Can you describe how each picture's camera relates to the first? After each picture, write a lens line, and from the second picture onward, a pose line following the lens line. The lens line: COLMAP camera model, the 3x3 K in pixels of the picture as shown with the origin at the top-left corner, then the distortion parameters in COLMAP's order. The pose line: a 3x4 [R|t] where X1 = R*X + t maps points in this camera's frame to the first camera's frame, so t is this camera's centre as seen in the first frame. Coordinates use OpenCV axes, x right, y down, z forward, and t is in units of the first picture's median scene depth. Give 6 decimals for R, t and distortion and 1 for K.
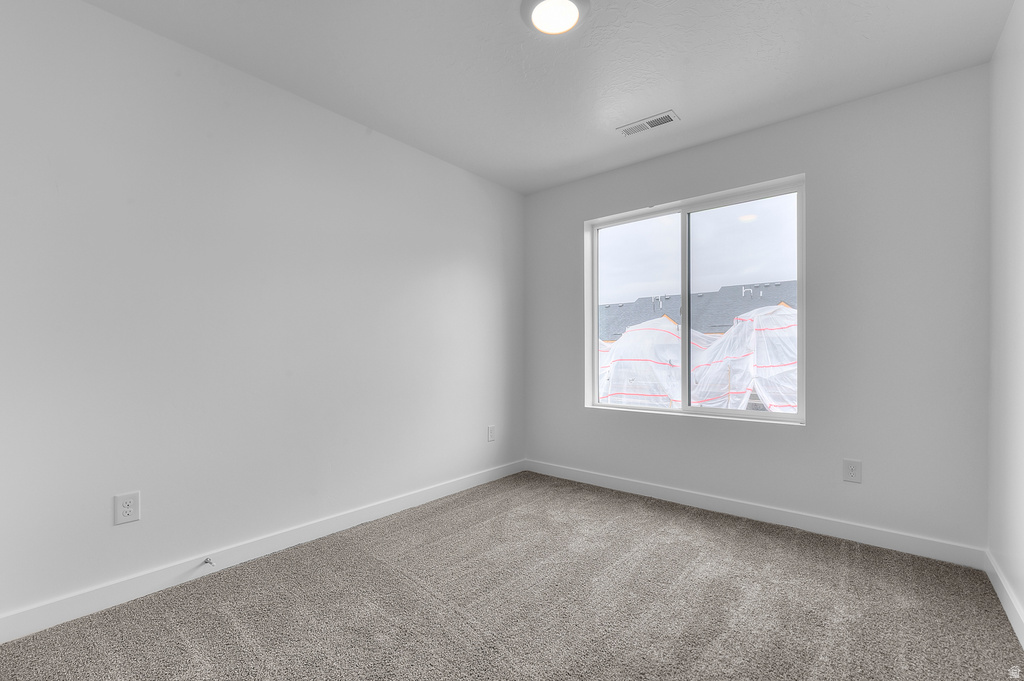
lens RADIAL K [[440.3, 0, 512.2], [0, 440.3, 347.0], [0, 0, 1]] dist [-0.000968, -0.000161]
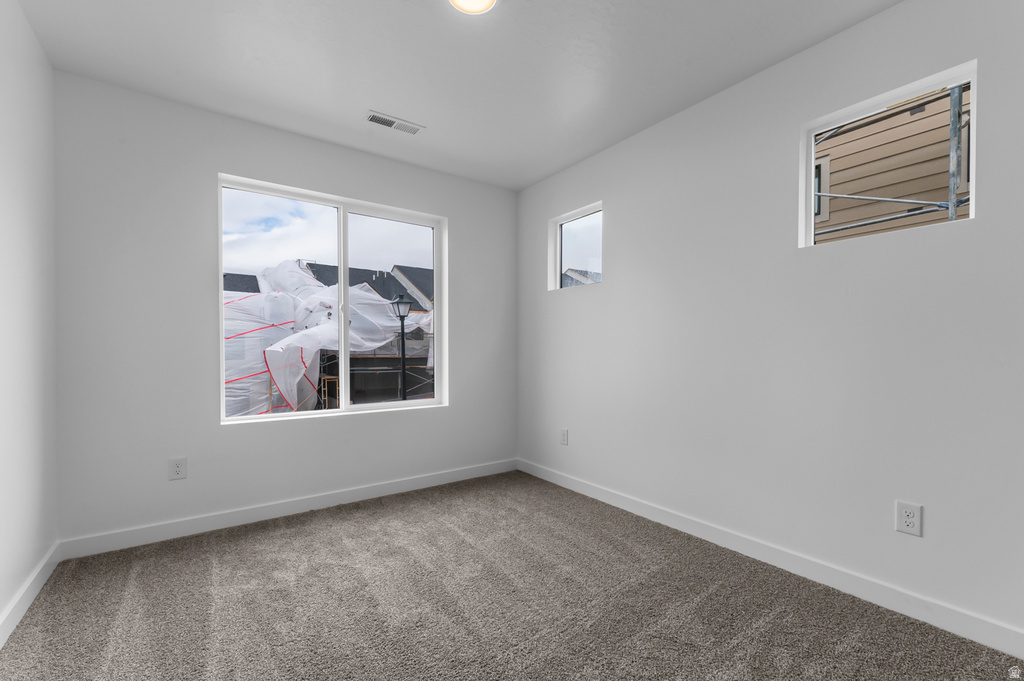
lens RADIAL K [[440.3, 0, 512.2], [0, 440.3, 347.0], [0, 0, 1]] dist [-0.000968, -0.000161]
pose [[0.247126, 0.004192, 0.968974, -0.514633], [-0.007982, 0.999966, -0.002290, 0.003147], [-0.968950, -0.007169, 0.247151, 0.420217]]
